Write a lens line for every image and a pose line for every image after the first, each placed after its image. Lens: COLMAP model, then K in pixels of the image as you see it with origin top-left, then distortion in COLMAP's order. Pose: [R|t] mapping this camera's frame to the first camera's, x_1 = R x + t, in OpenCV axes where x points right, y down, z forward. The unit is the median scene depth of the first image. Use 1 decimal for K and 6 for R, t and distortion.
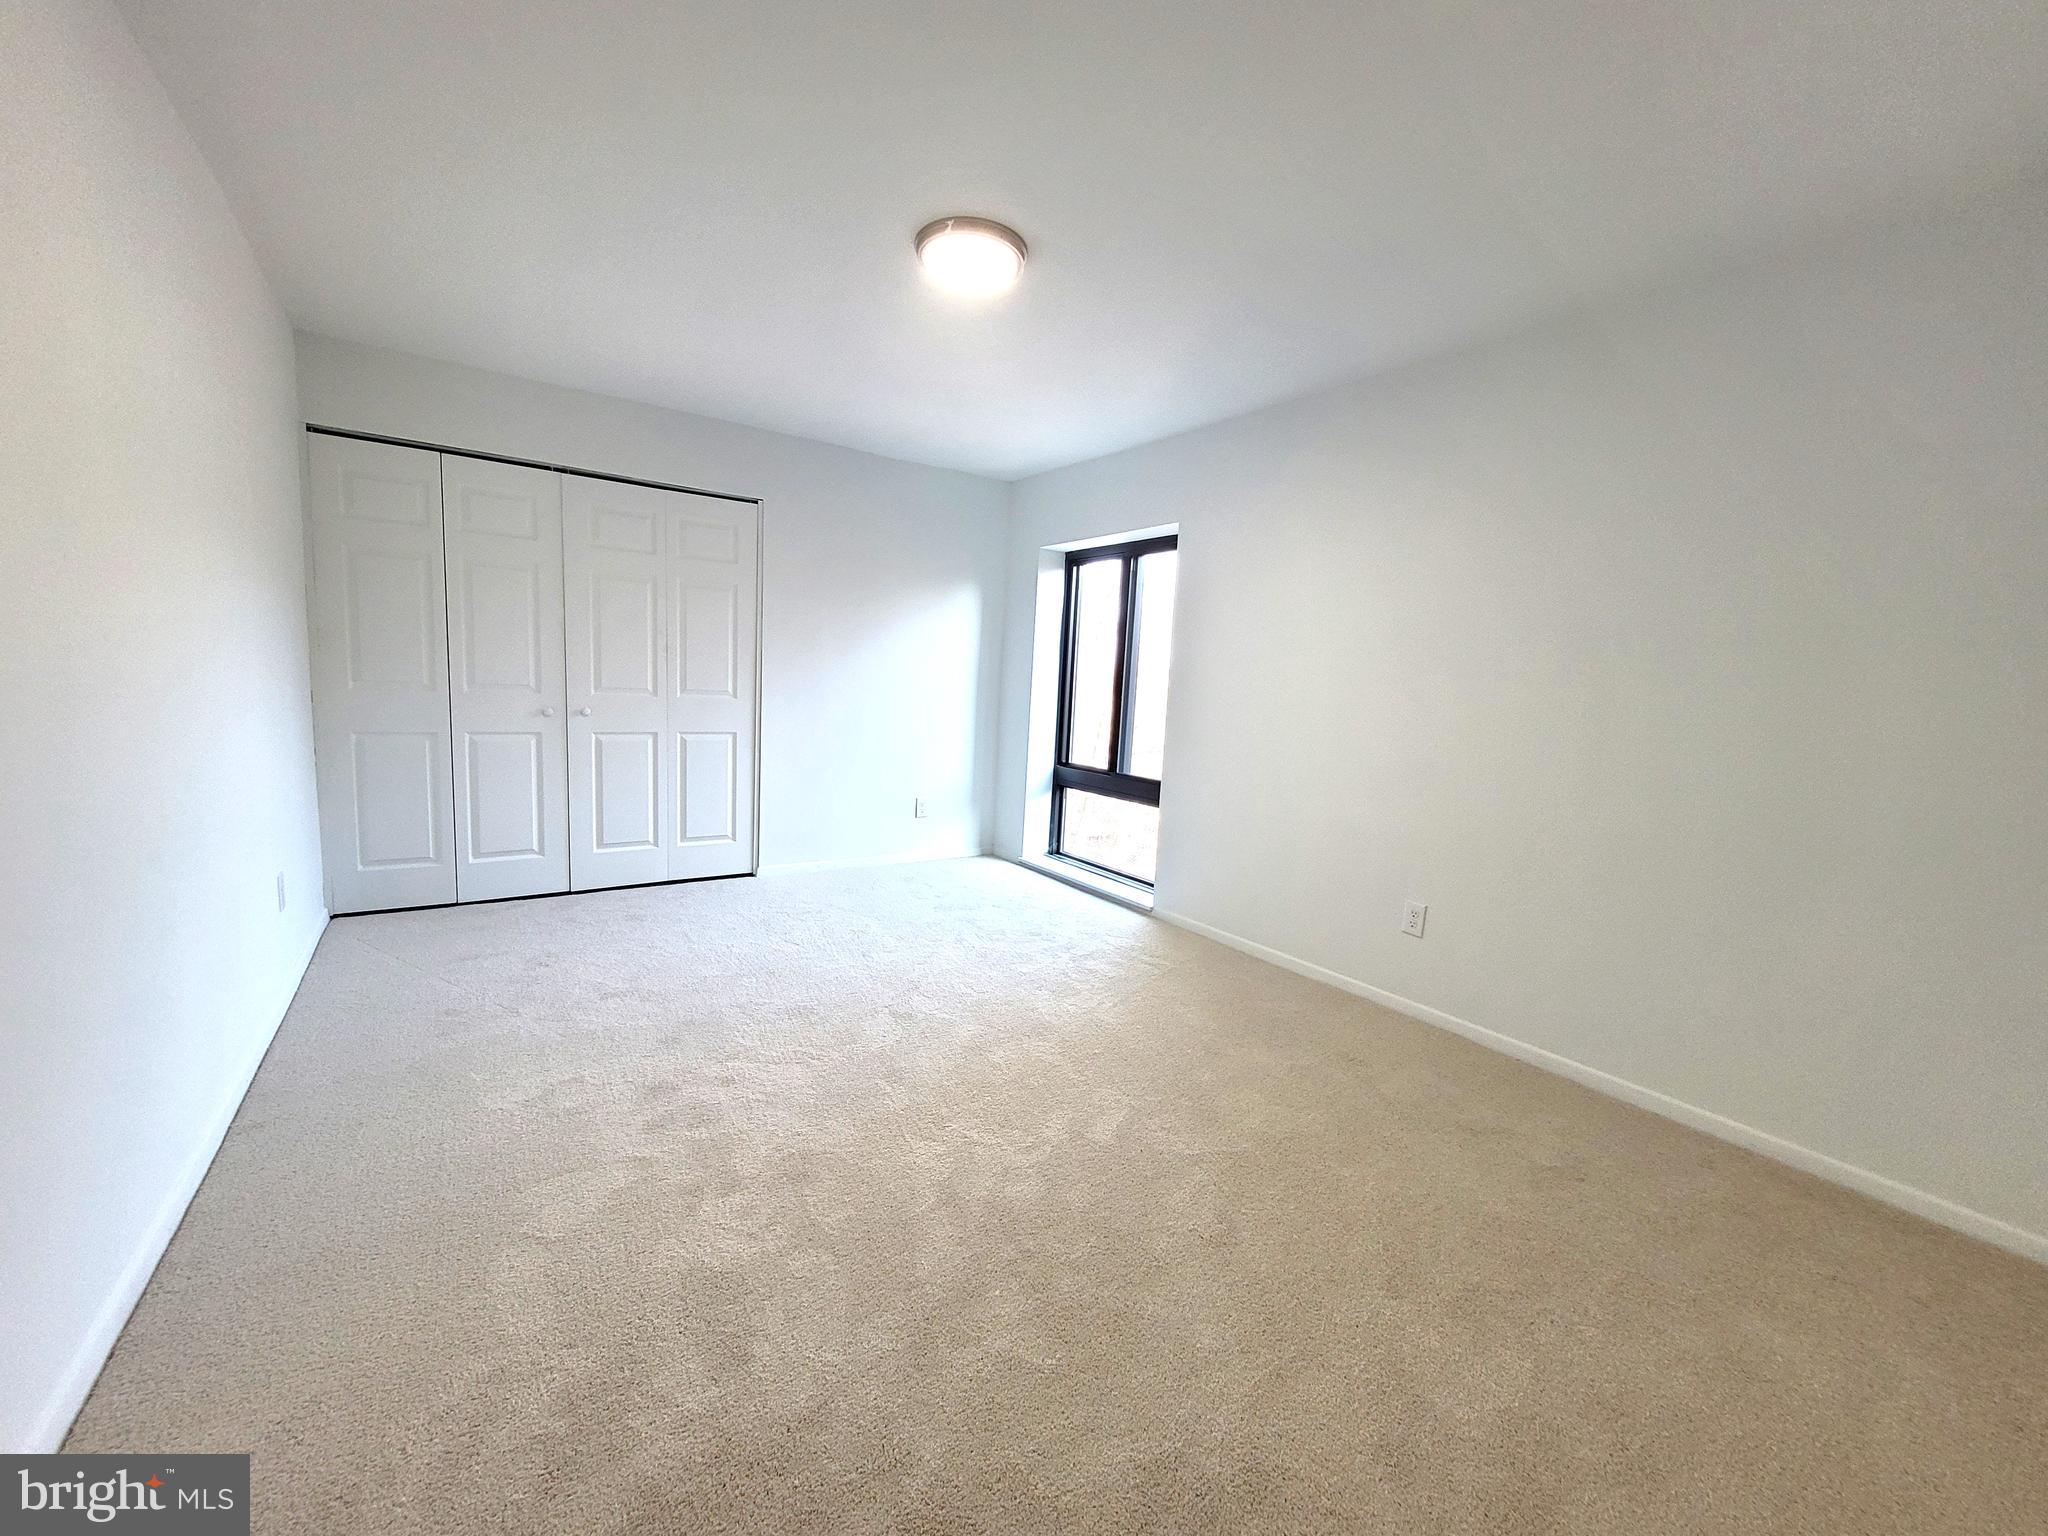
lens RADIAL K [[792.0, 0, 1033.7], [0, 792.0, 772.8], [0, 0, 1]] dist [-0.008081, 0.002557]
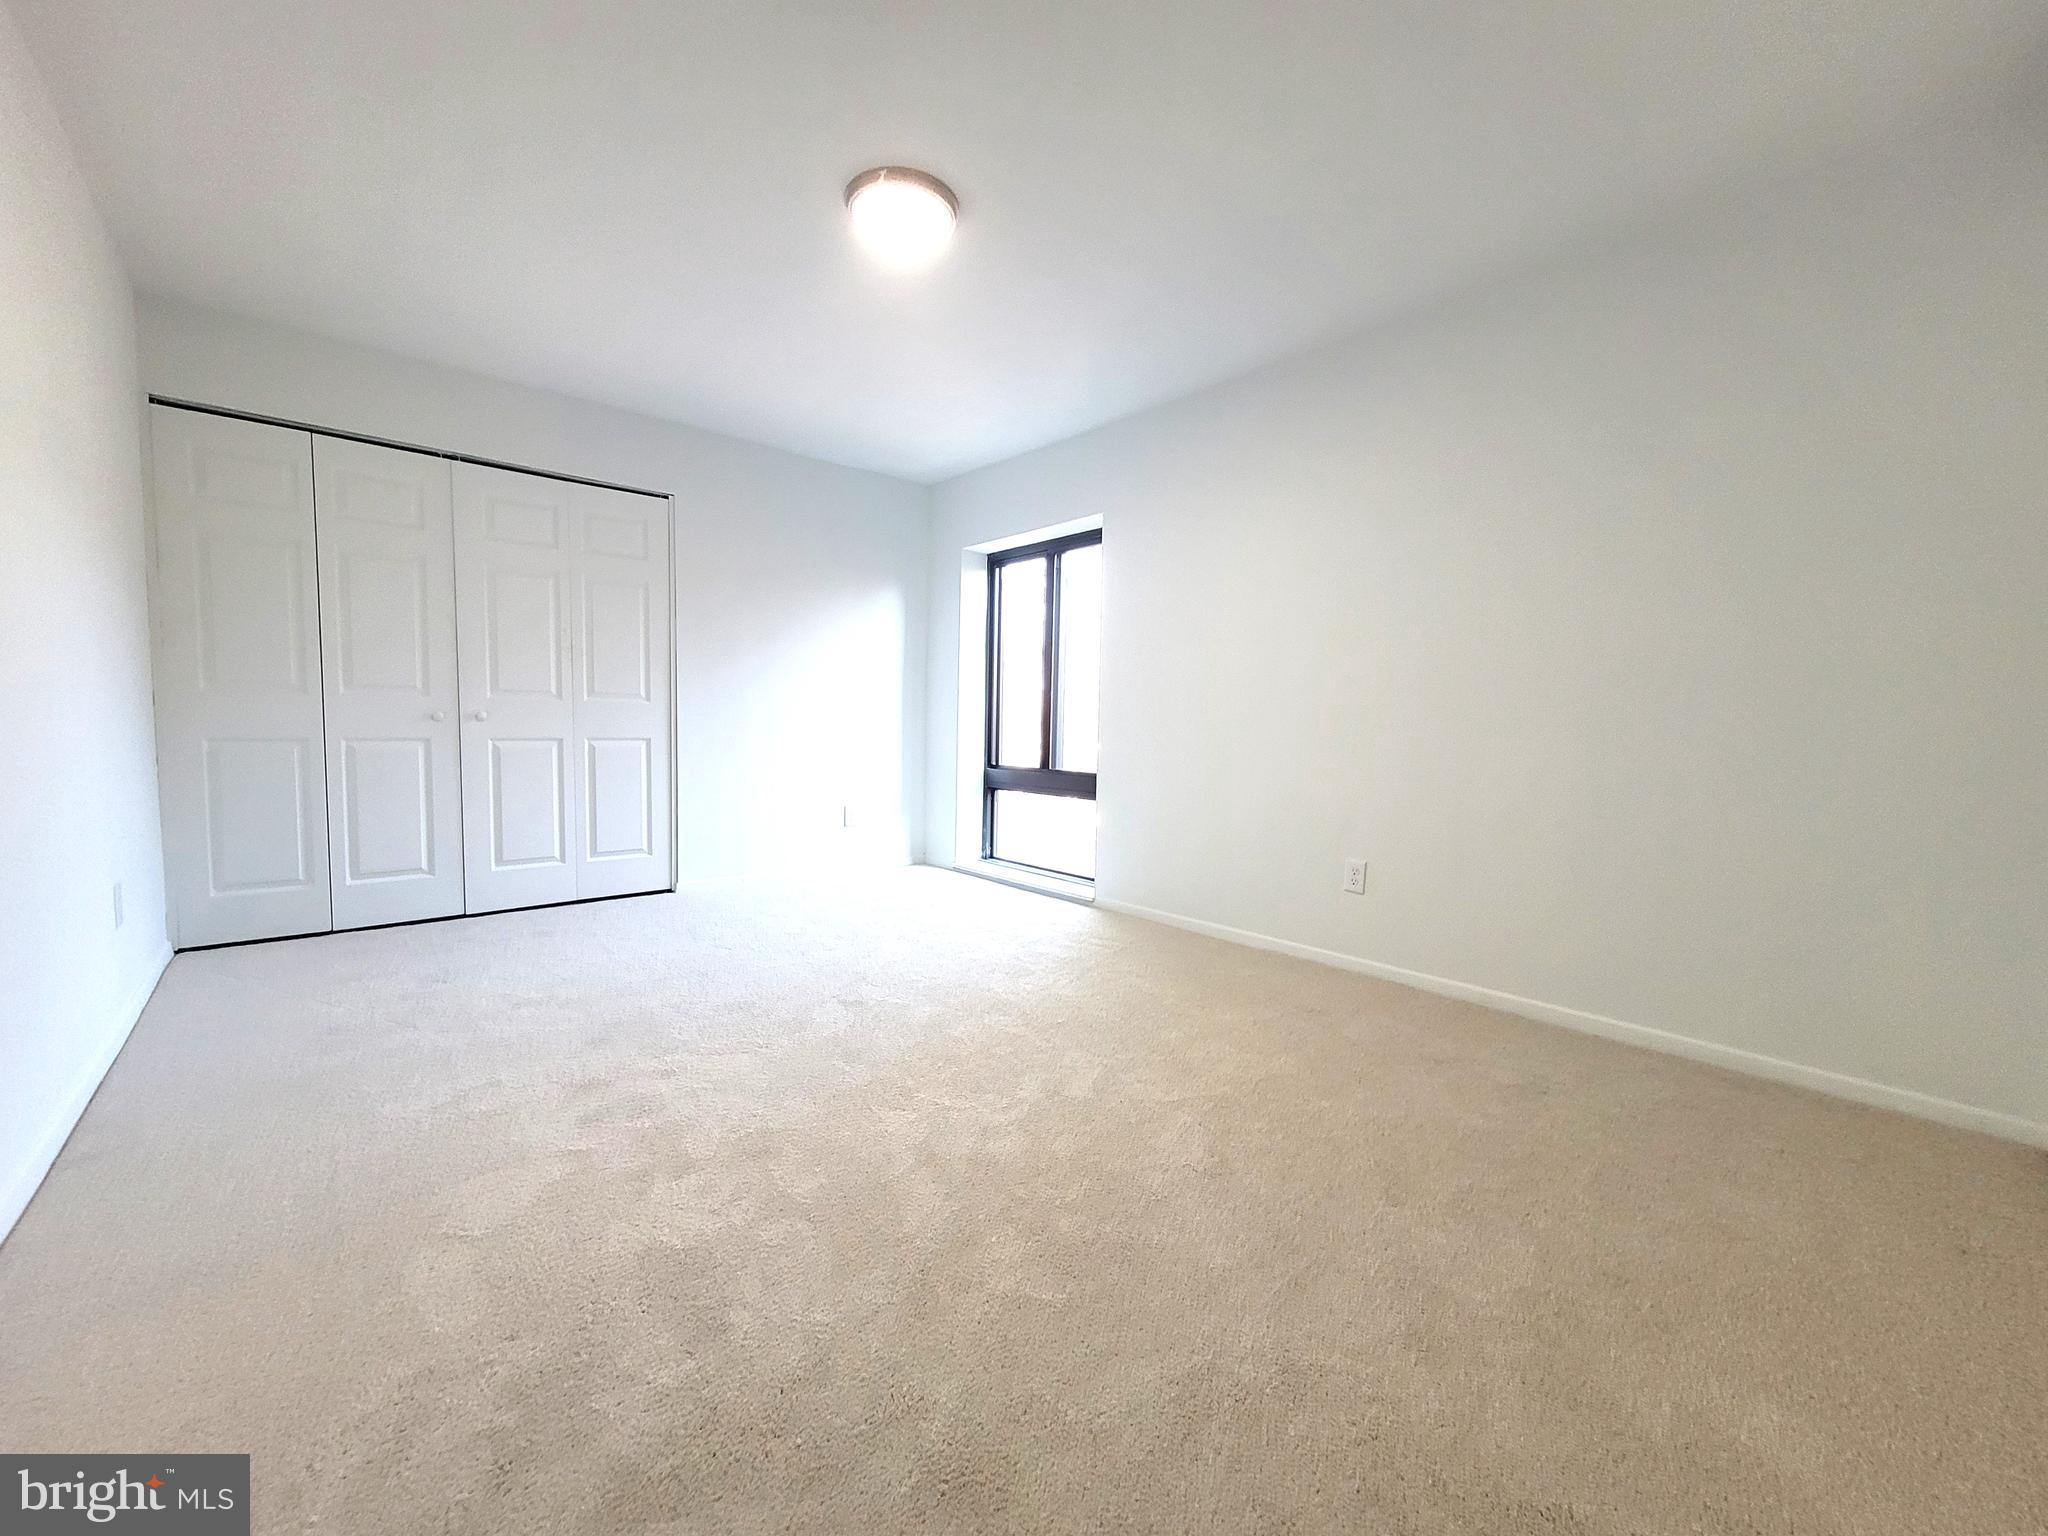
lens RADIAL K [[792.0, 0, 1033.7], [0, 792.0, 772.8], [0, 0, 1]] dist [-0.008081, 0.002557]
pose [[0.992892, -0.040975, 0.111744, -0.055970], [0.046436, 0.997828, -0.046719, 0.107634], [-0.109587, 0.051576, 0.992638, 0.029775]]
